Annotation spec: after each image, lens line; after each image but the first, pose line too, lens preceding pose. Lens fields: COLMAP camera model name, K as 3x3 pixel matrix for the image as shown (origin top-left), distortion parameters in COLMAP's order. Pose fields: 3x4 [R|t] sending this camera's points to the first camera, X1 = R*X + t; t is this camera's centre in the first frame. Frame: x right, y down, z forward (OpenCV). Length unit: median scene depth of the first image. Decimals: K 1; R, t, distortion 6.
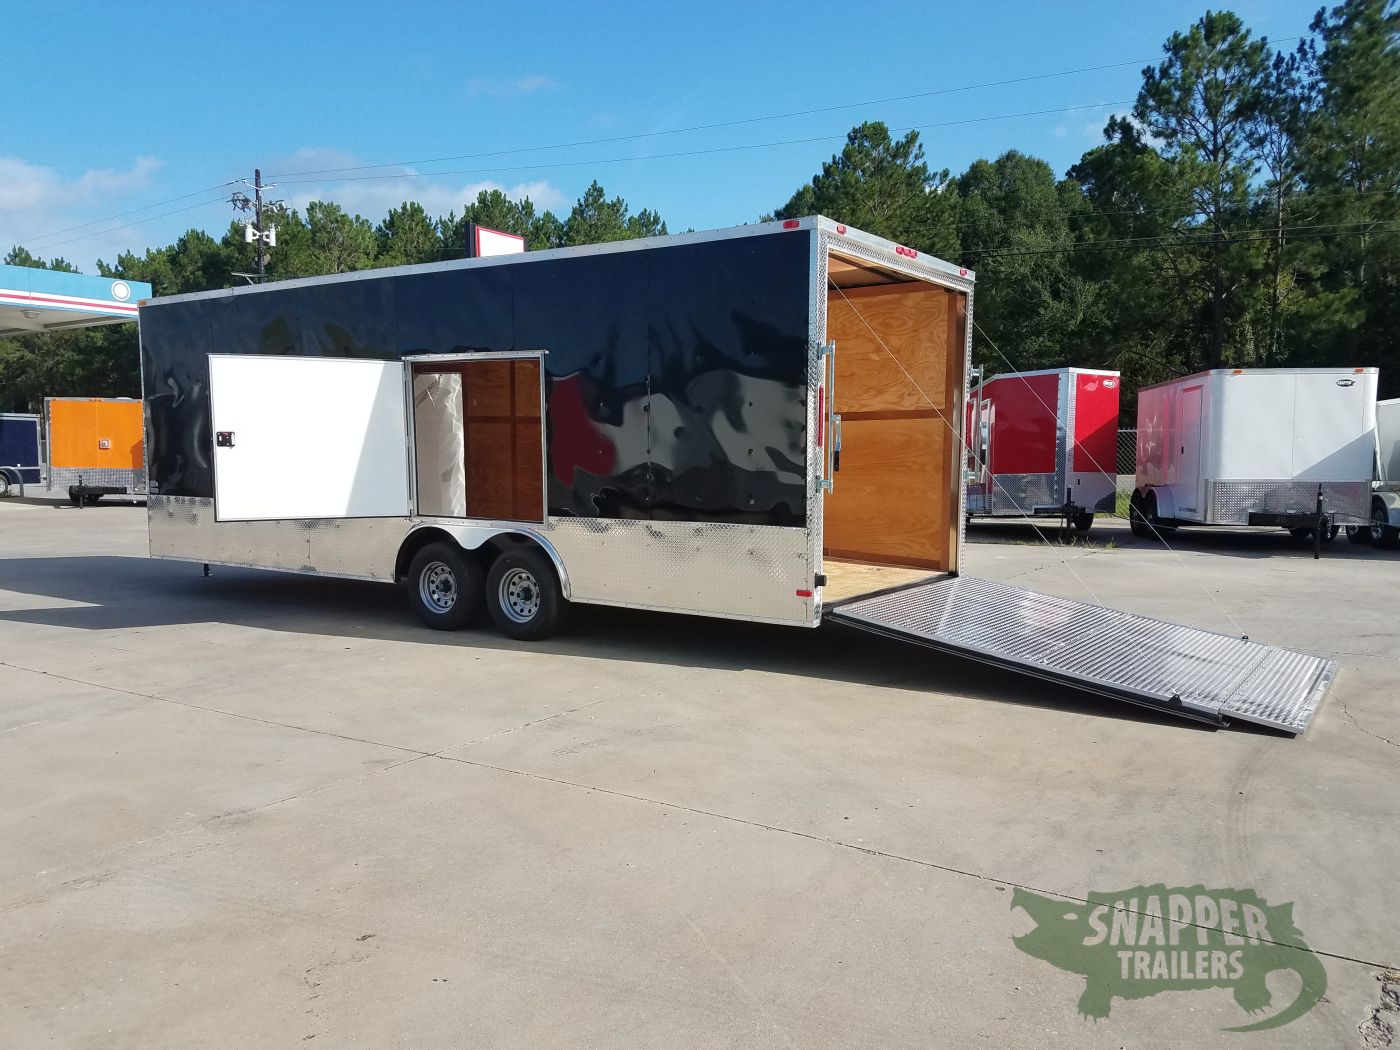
lens RADIAL K [[1111.6, 0, 666.0], [0, 1111.6, 504.2], [0, 0, 1]] dist [0.080603, -0.121506]
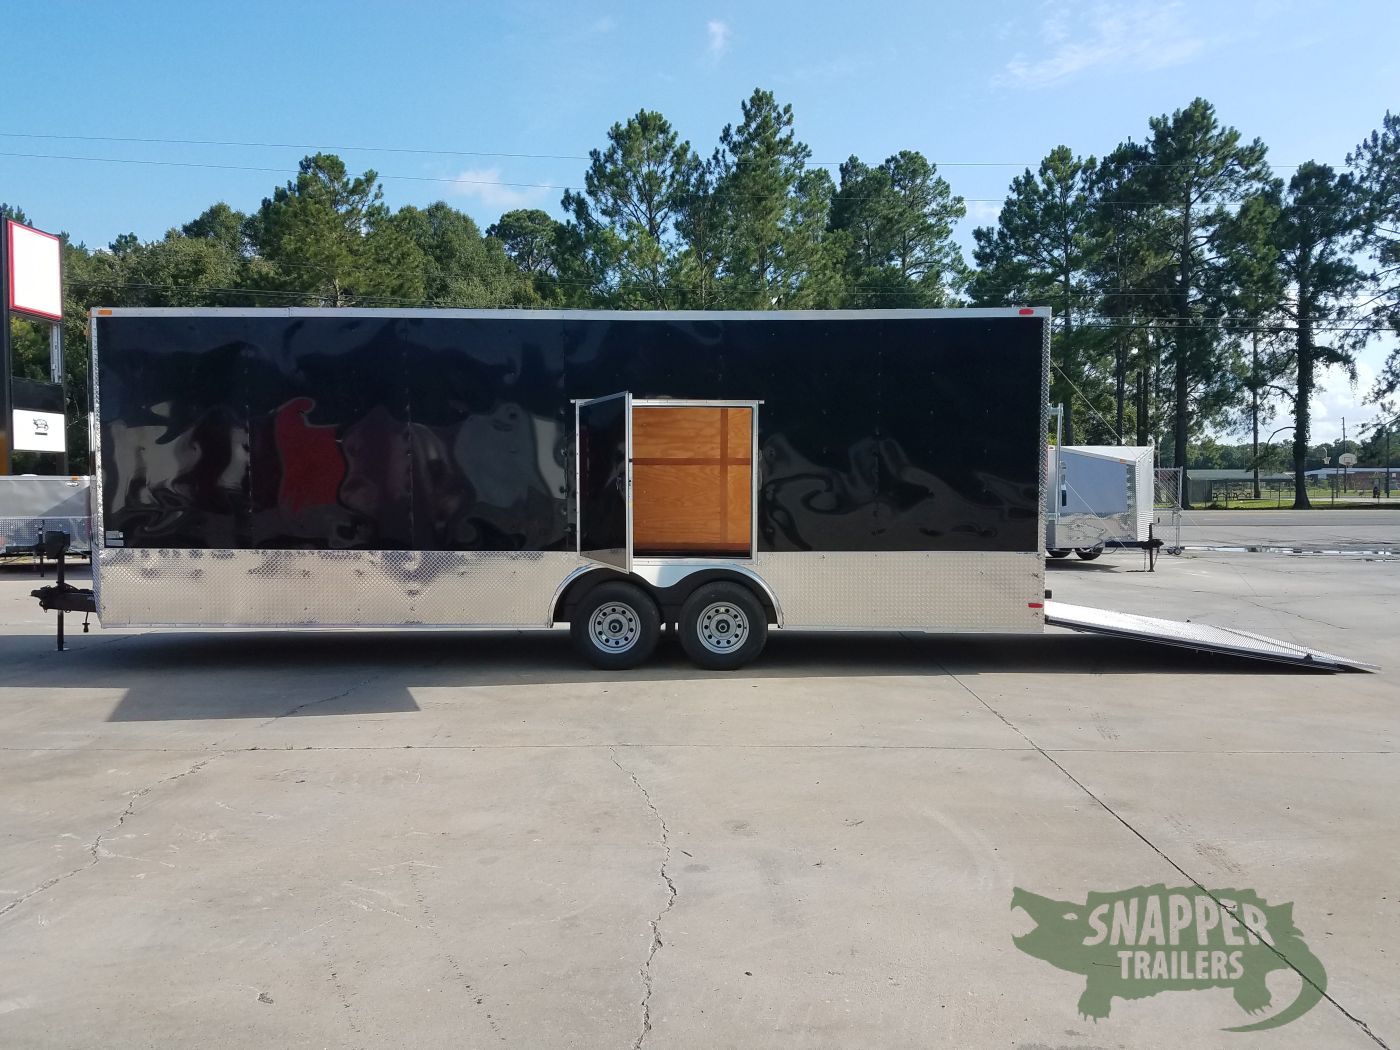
lens RADIAL K [[1111.6, 0, 688.4], [0, 1111.6, 534.4], [0, 0, 1]] dist [0.080603, -0.121506]
pose [[0.835880, -0.019963, 0.548549, -0.119042], [0.024653, 0.999695, -0.001185, -0.001155], [-0.548358, 0.014514, 0.836118, 0.020475]]
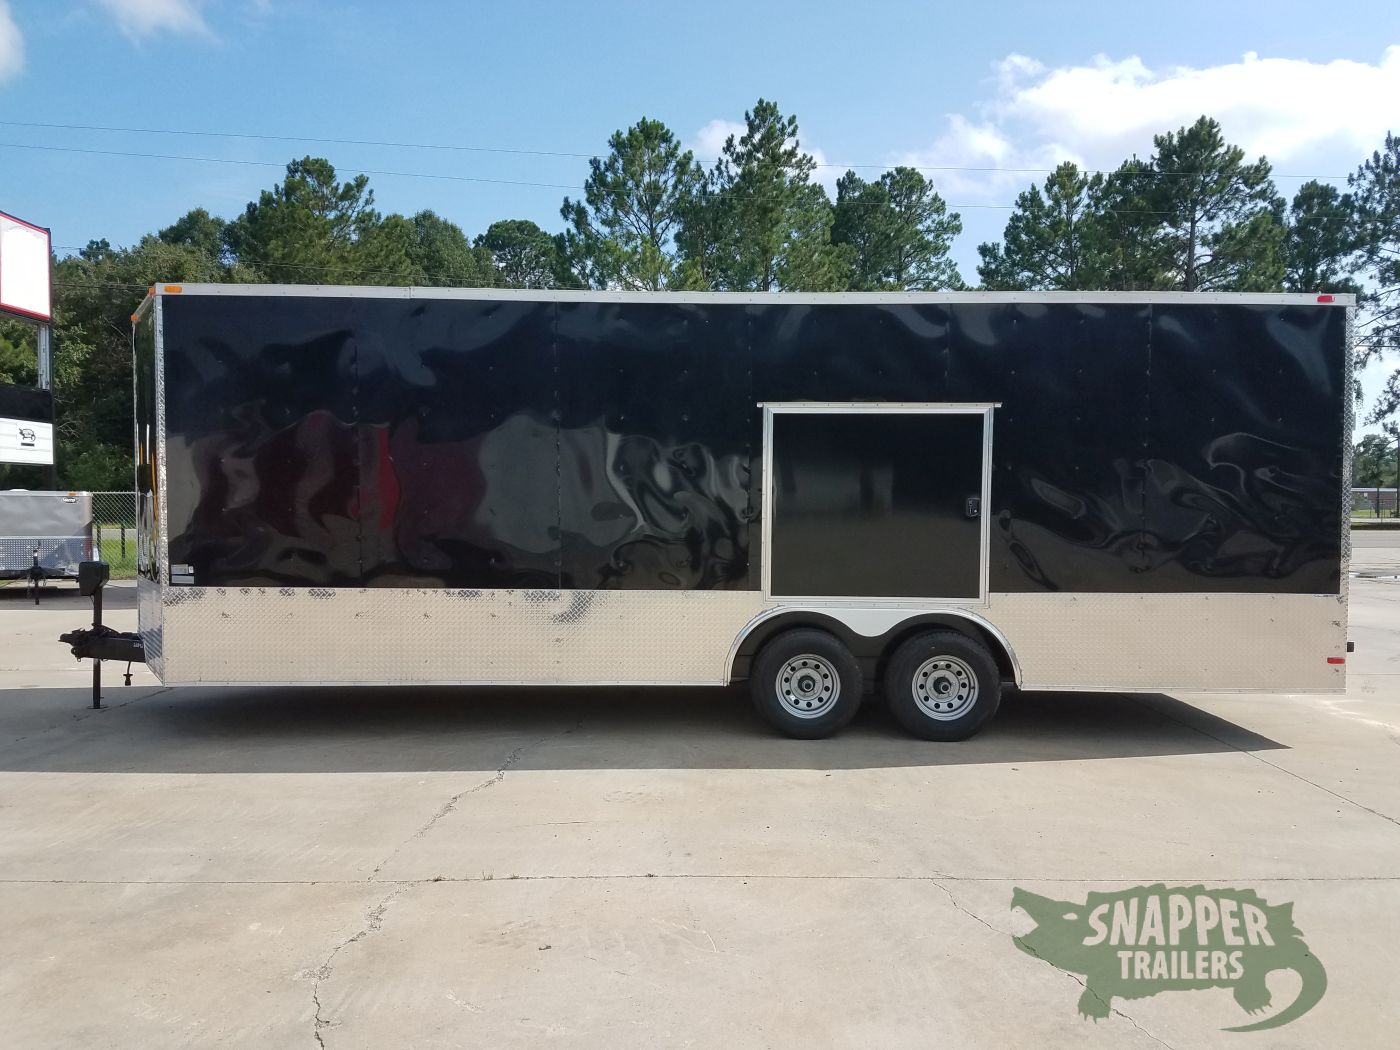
lens RADIAL K [[1111.6, 0, 701.0], [0, 1111.6, 528.8], [0, 0, 1]] dist [0.080603, -0.121506]
pose [[0.815058, -0.005739, 0.579351, -0.125831], [0.021053, 0.999584, -0.019718, -0.004433], [-0.578996, 0.028268, 0.814840, 0.064867]]
